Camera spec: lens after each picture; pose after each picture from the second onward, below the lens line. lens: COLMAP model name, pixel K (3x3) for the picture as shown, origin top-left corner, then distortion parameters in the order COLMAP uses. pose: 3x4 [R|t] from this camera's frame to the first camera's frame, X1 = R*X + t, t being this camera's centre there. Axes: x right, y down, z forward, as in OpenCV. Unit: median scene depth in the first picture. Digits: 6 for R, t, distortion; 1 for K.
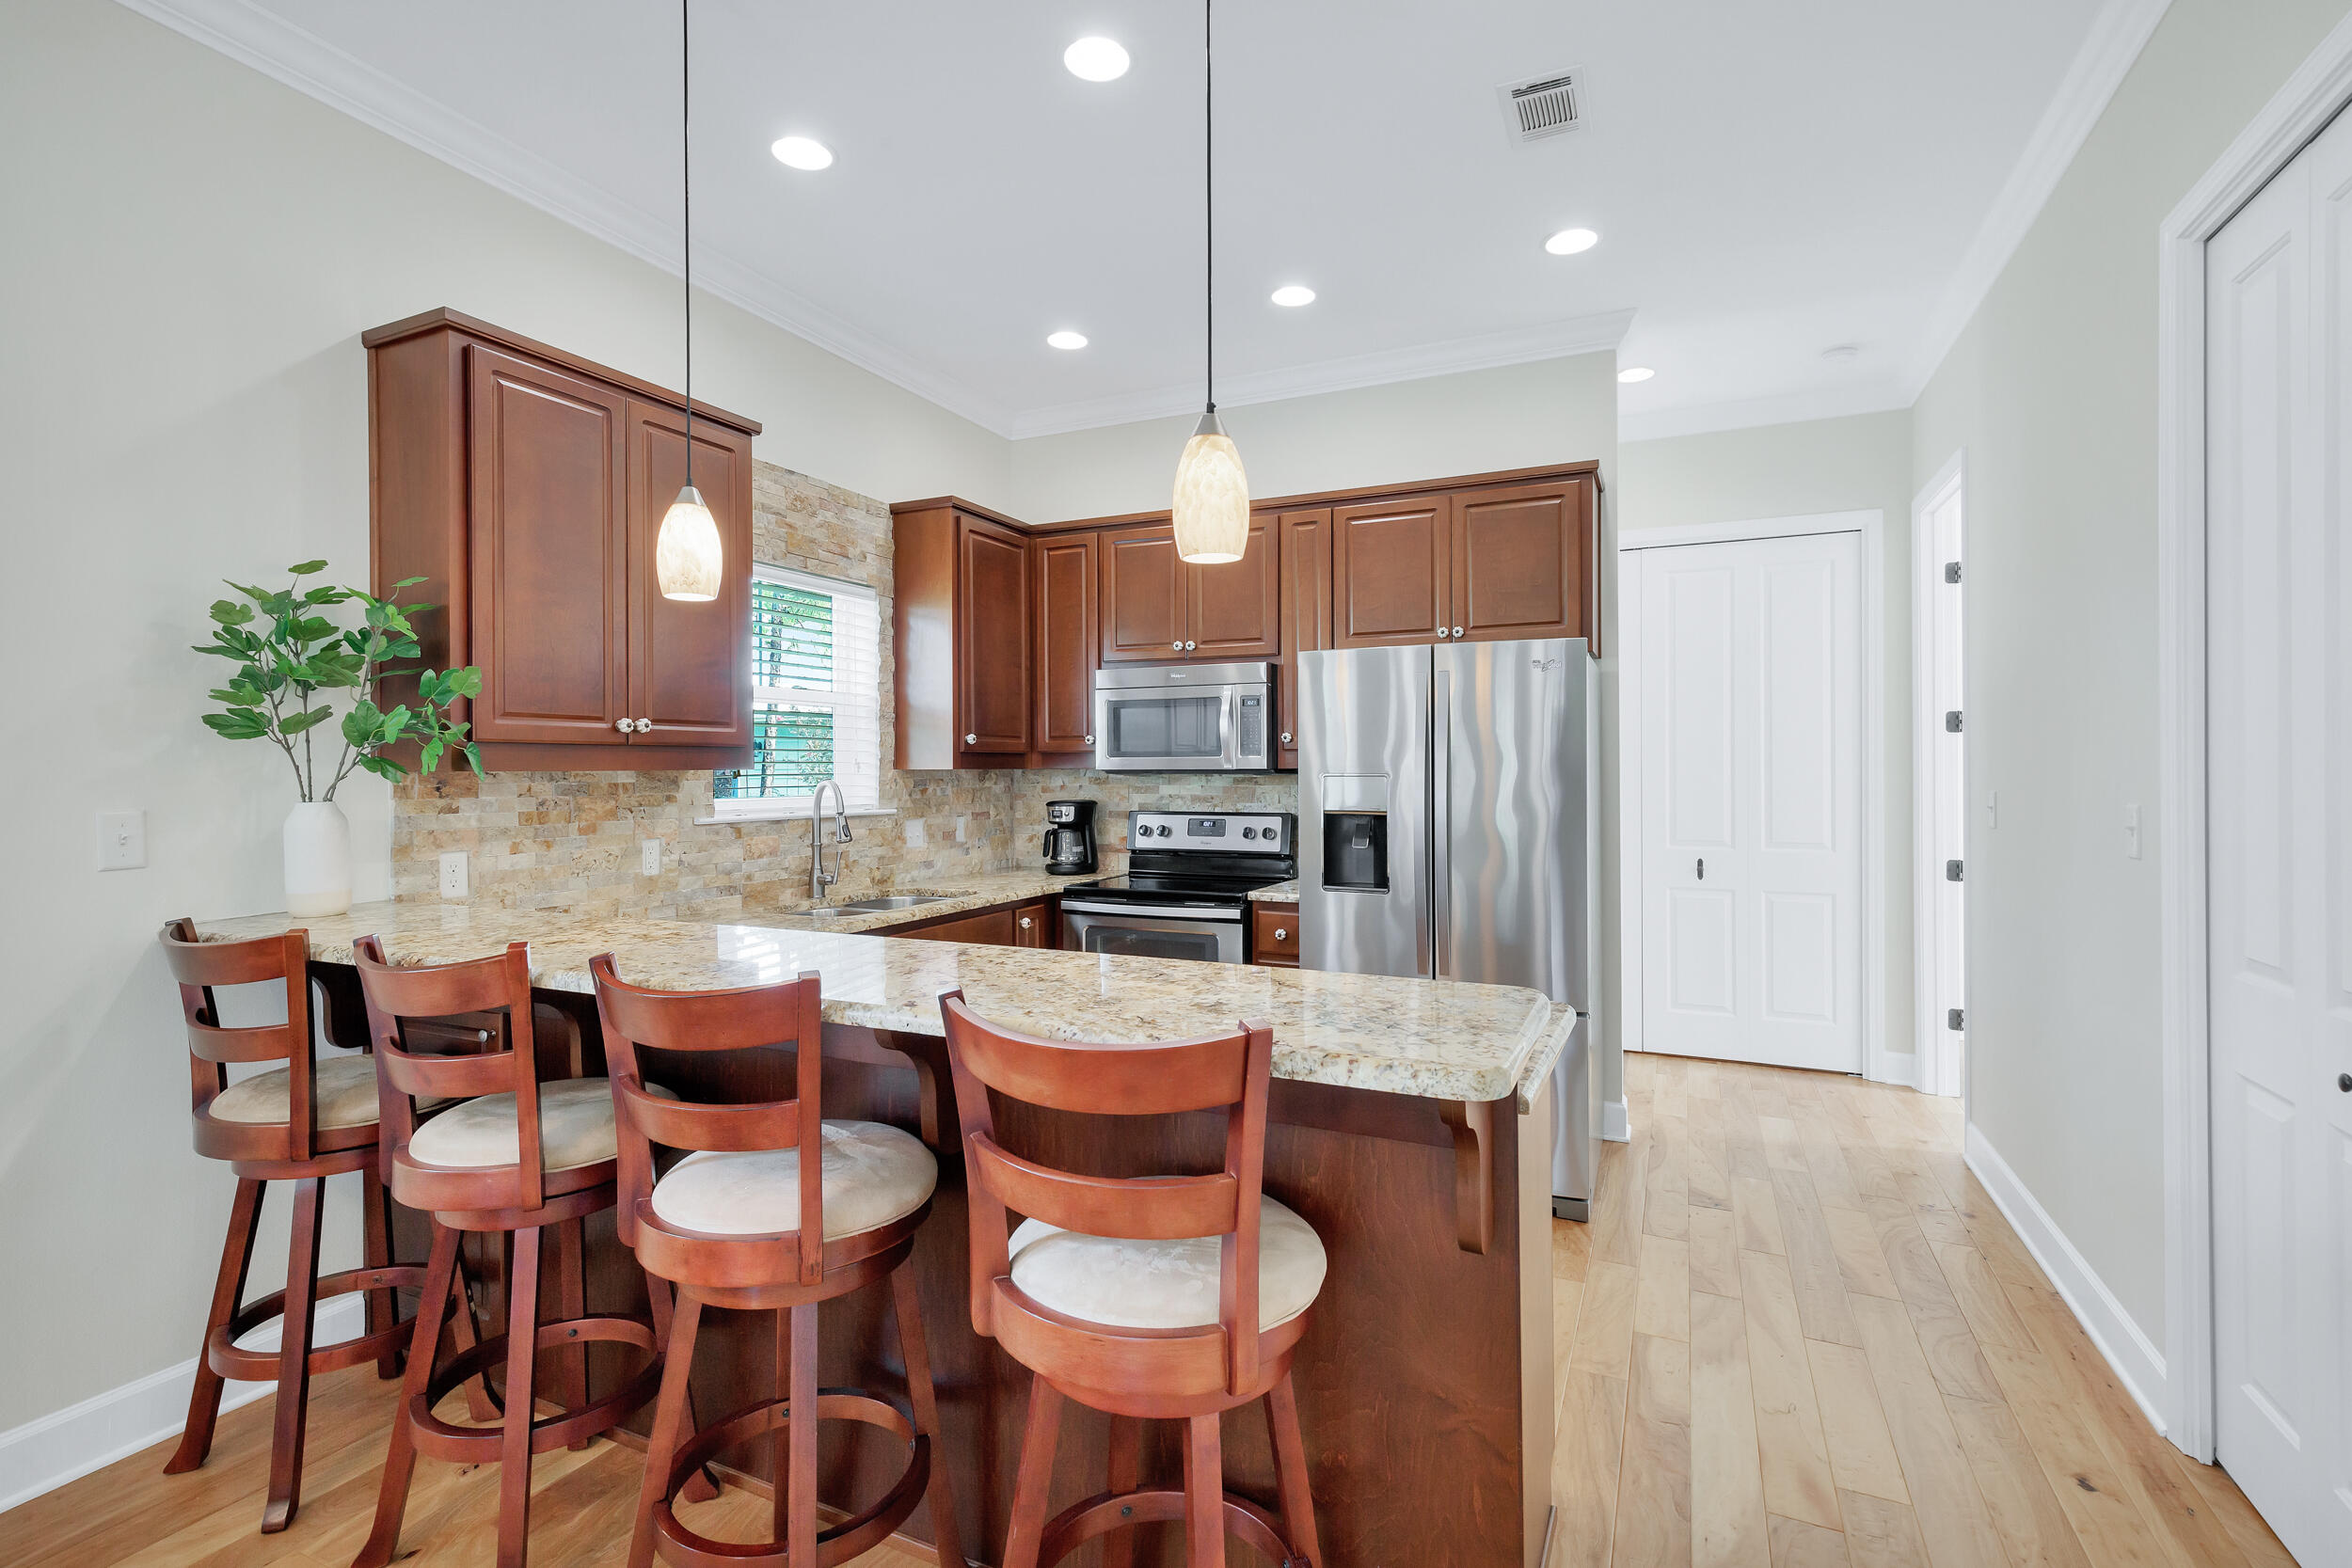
lens RADIAL K [[1098.7, 0, 1165.2], [0, 1098.7, 759.8], [0, 0, 1]] dist [0.013892, -0.003816]
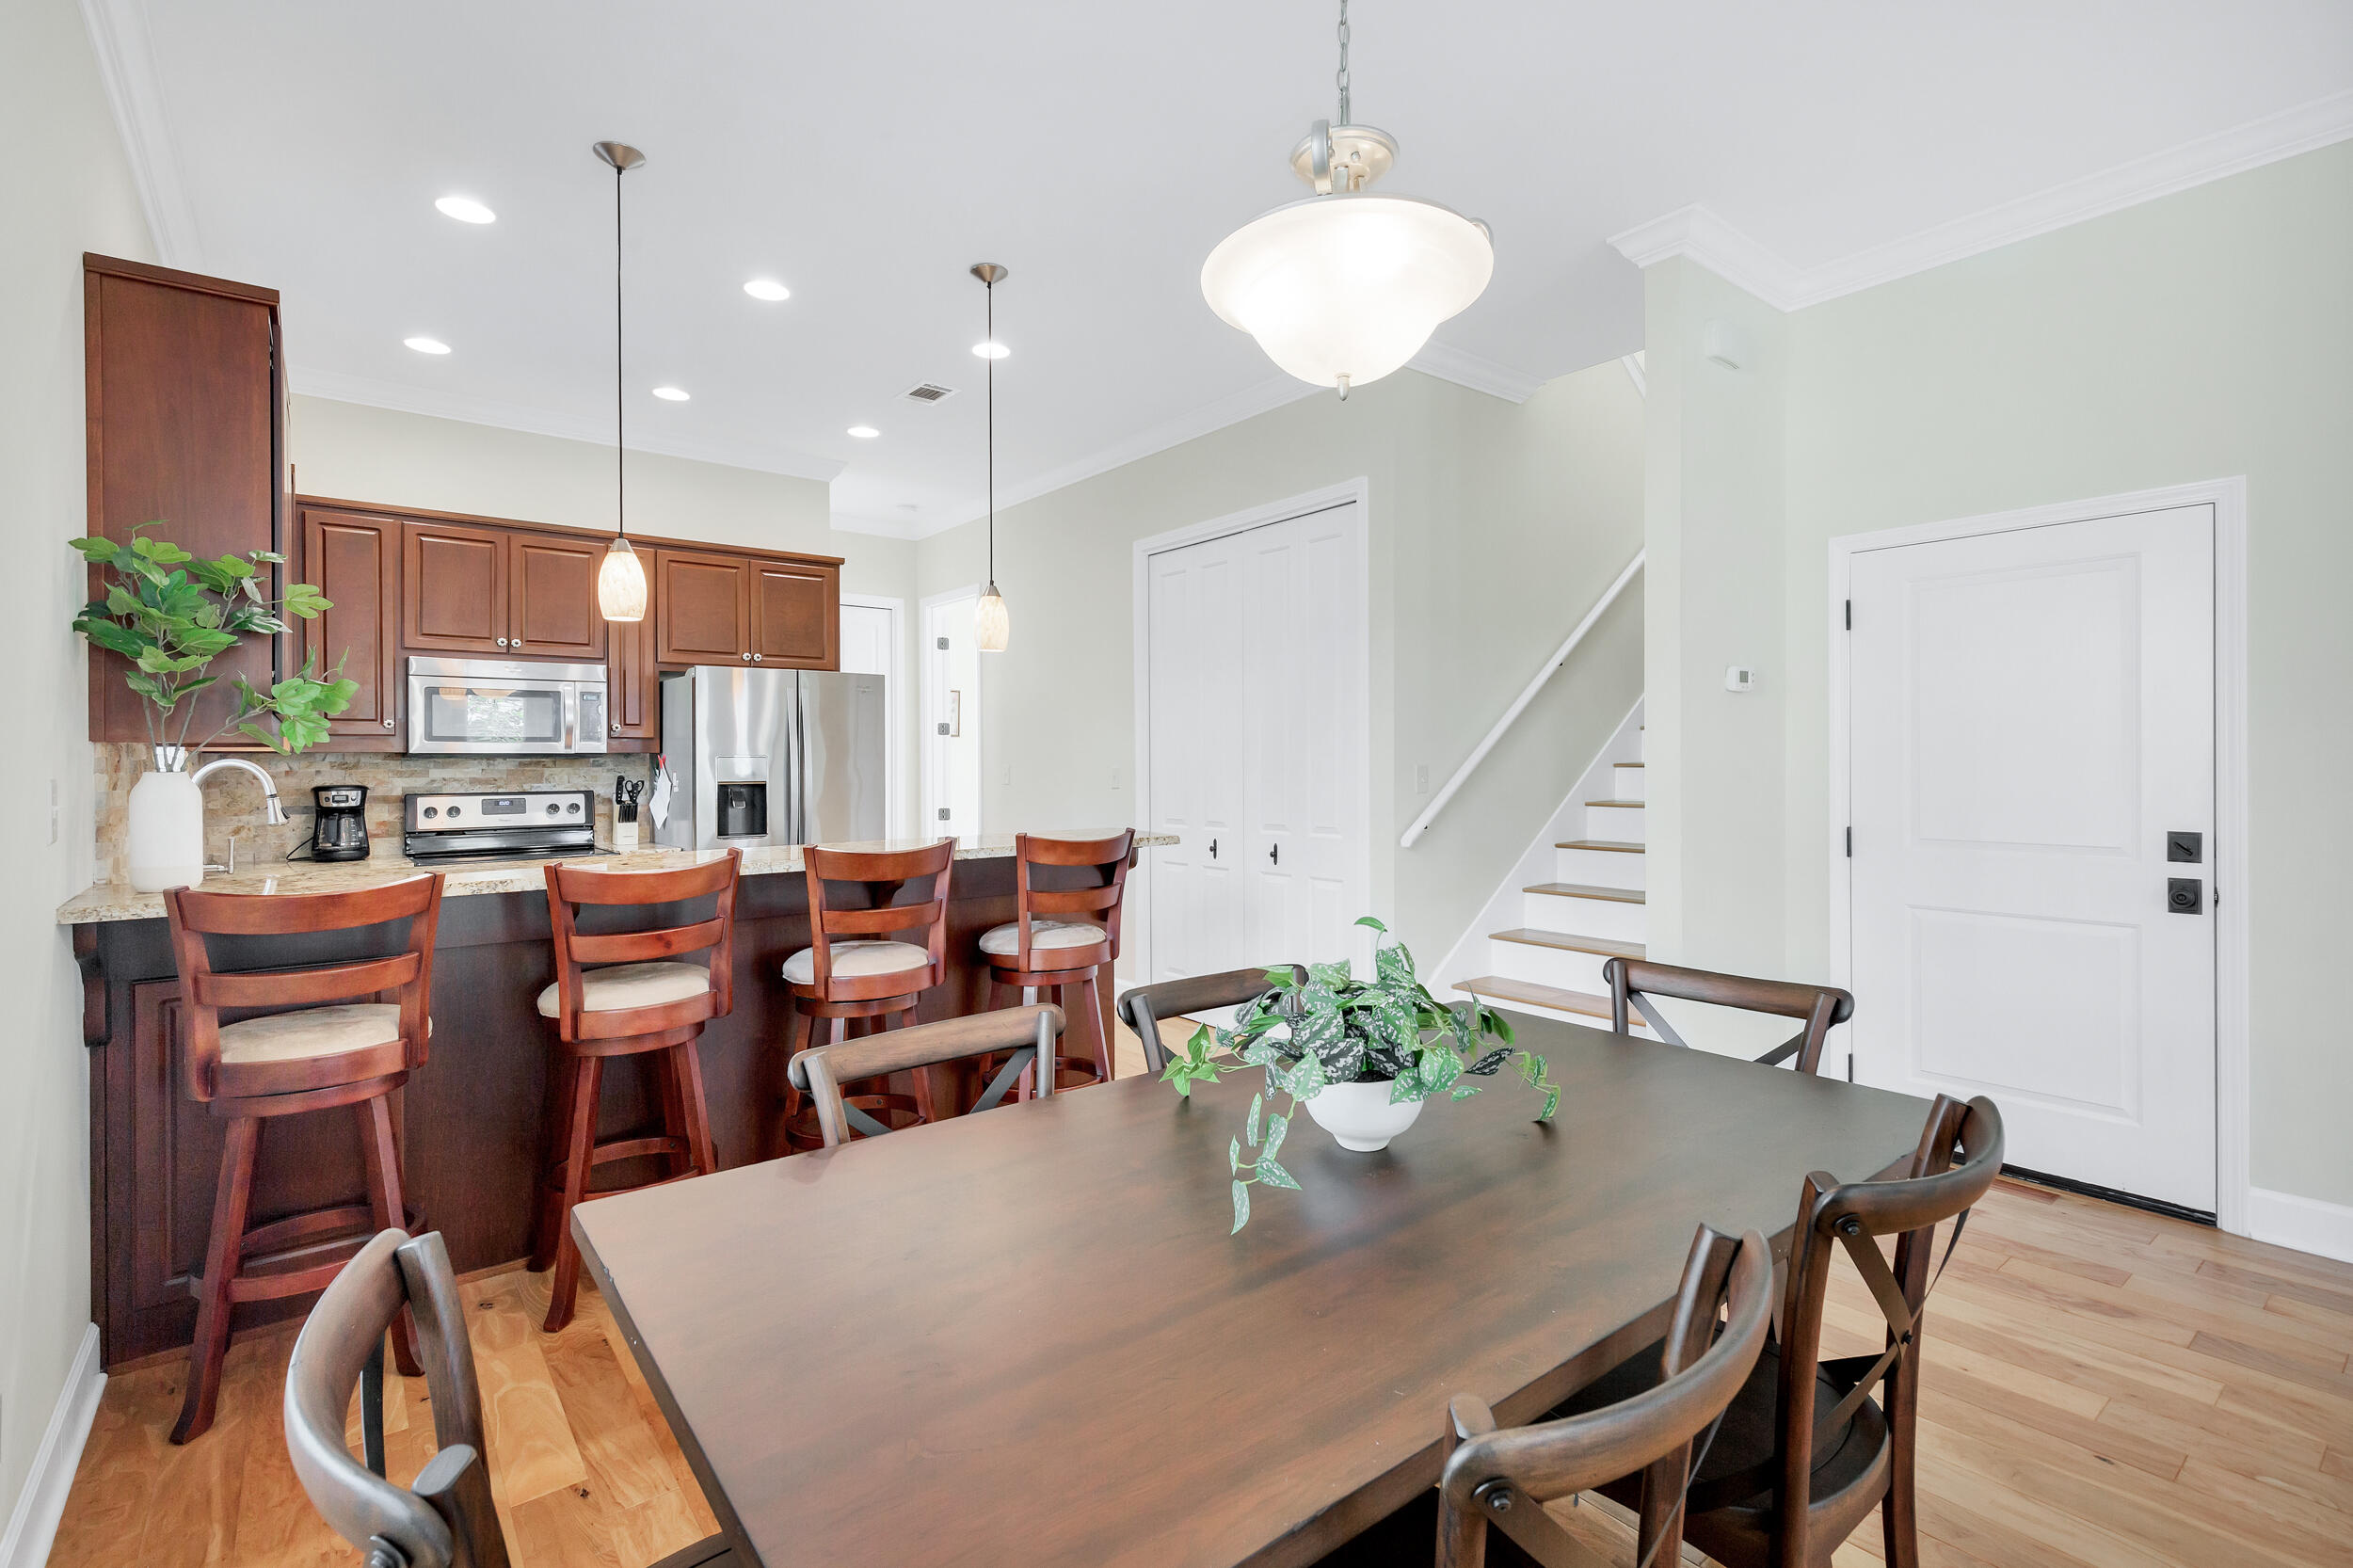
lens RADIAL K [[1099.2, 0, 1209.7], [0, 1099.2, 755.9], [0, 0, 1]] dist [0.013892, -0.003816]
pose [[0.437404, 0.005698, 0.899247, -0.713596], [-0.002218, 0.999984, -0.005258, 0.016570], [-0.899262, 0.000305, 0.437410, -0.143157]]
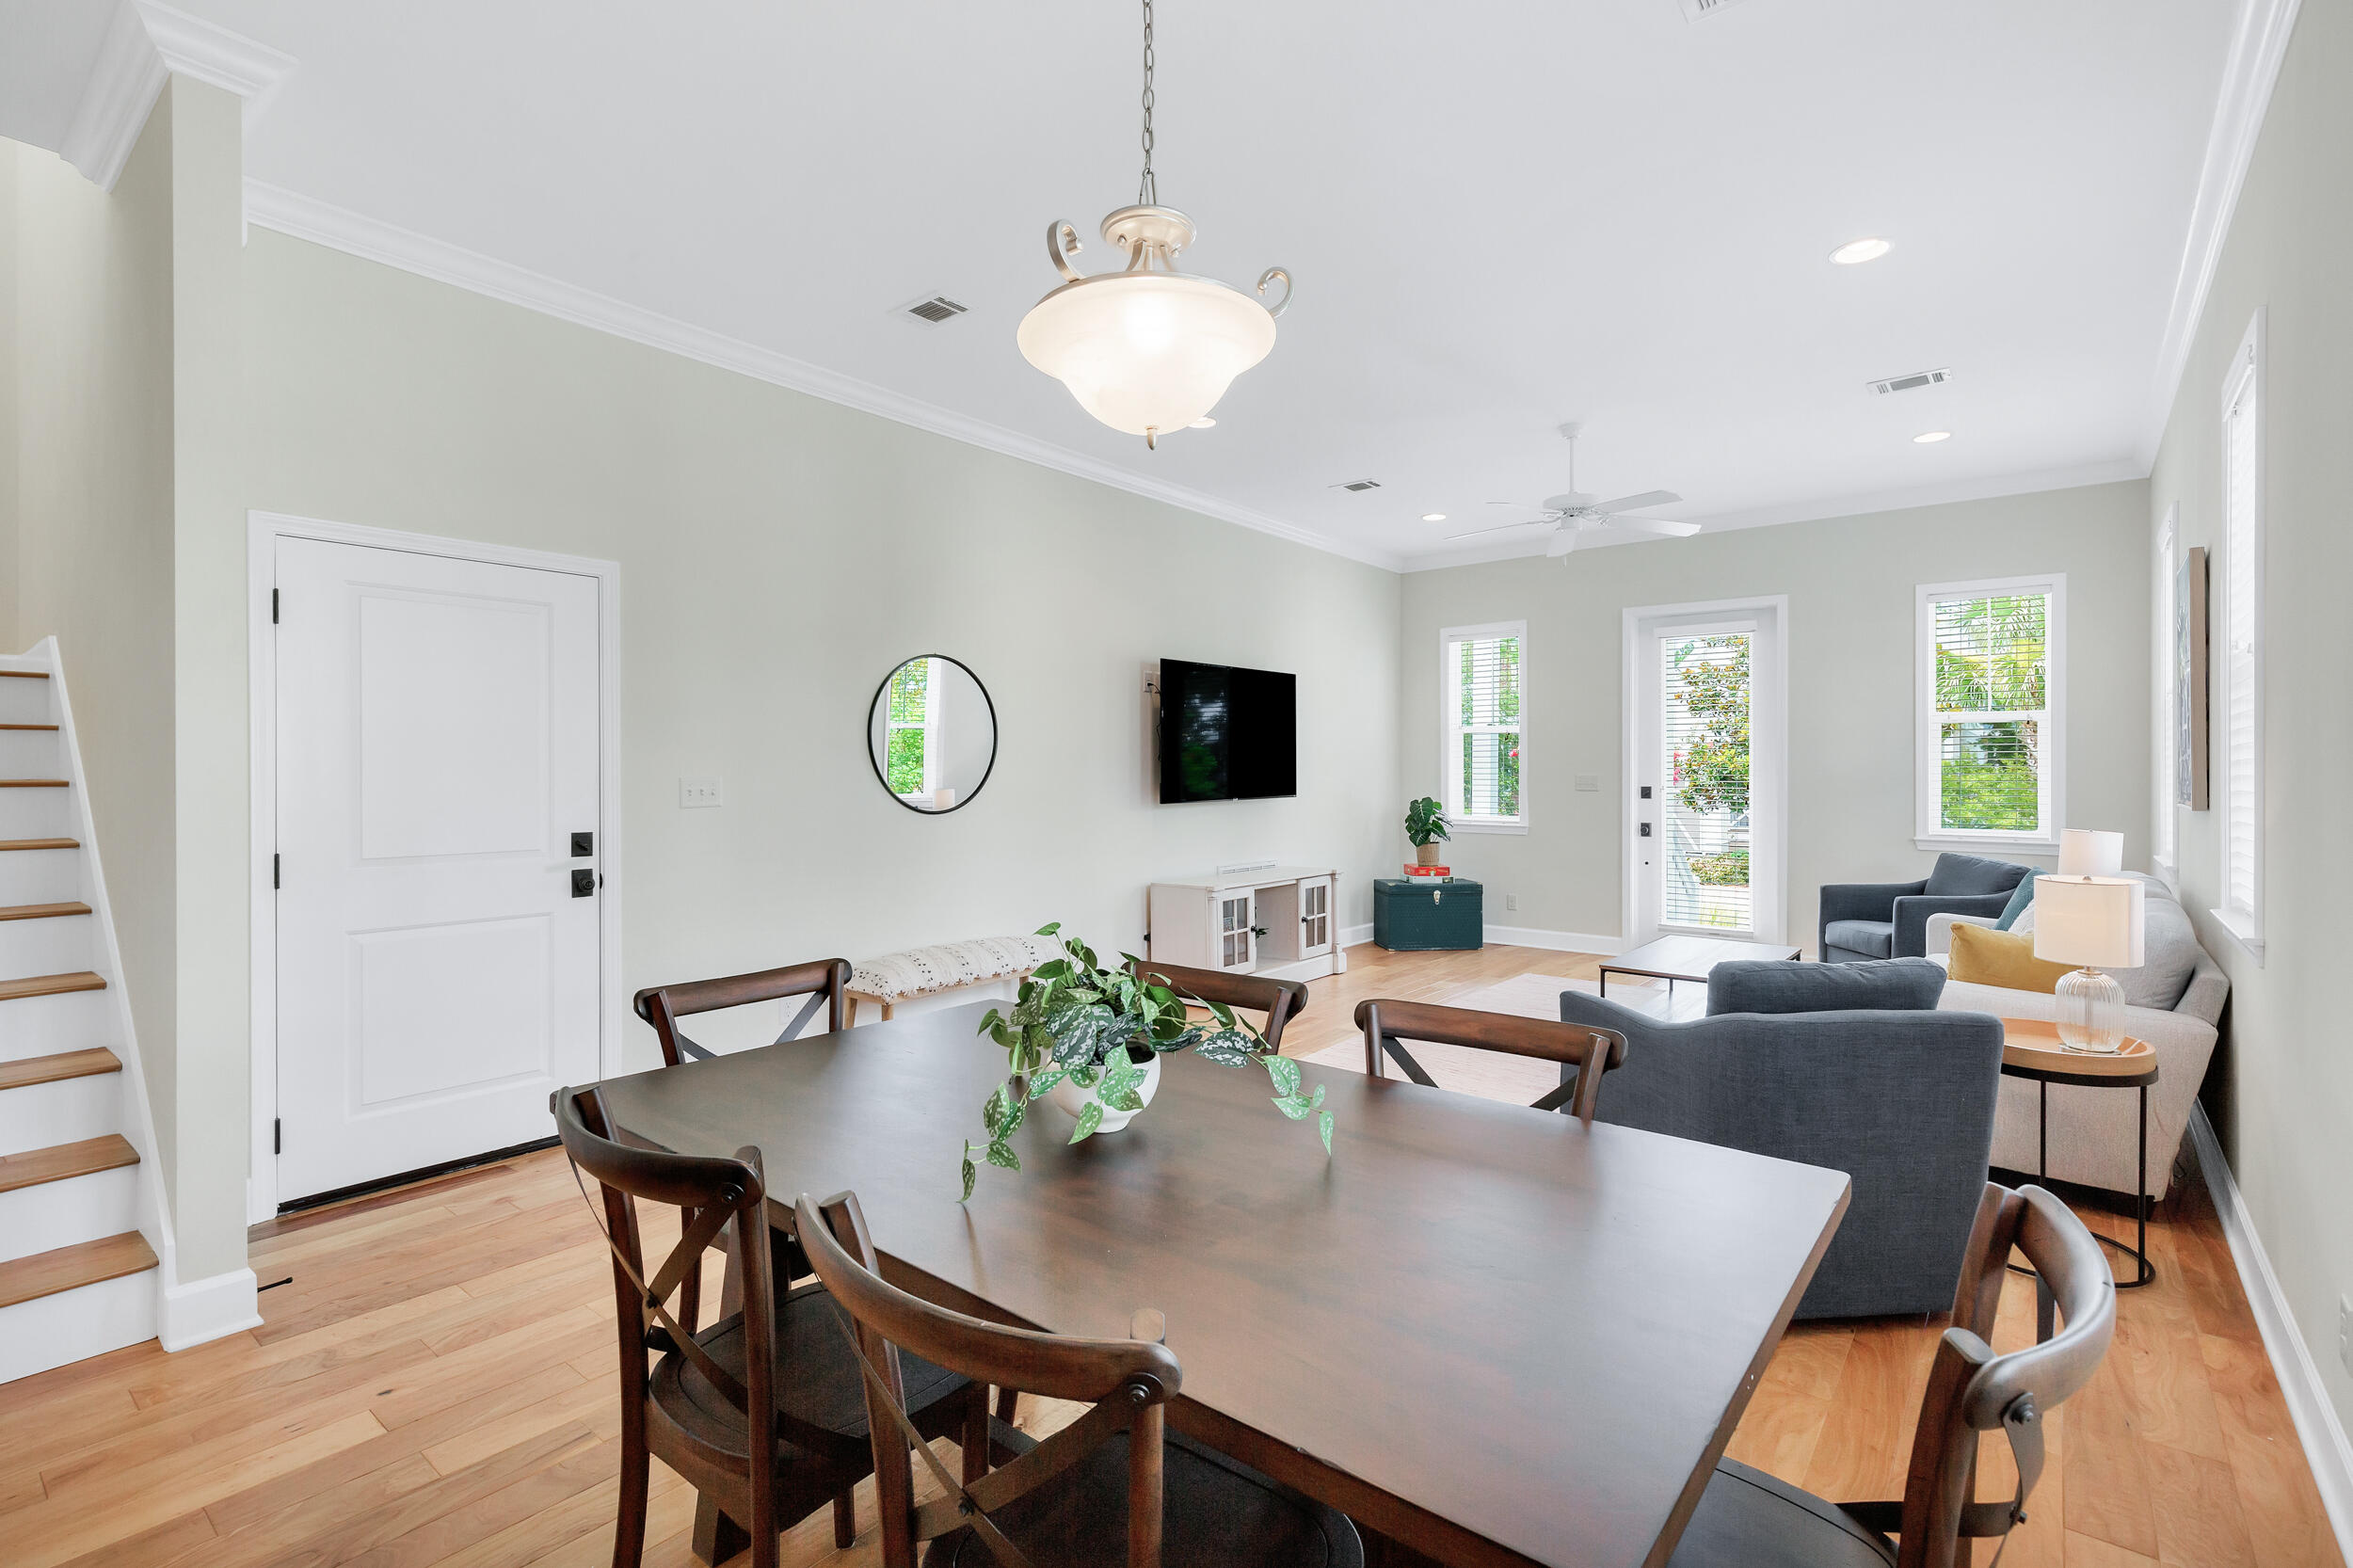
lens RADIAL K [[1099.2, 0, 1177.8], [0, 1099.2, 769.9], [0, 0, 1]] dist [0.013892, -0.003816]
pose [[-0.972790, 0.002752, 0.231673, -0.470460], [0.001065, 0.999972, -0.007406, 0.016610], [-0.231687, -0.006958, -0.972765, 0.381845]]
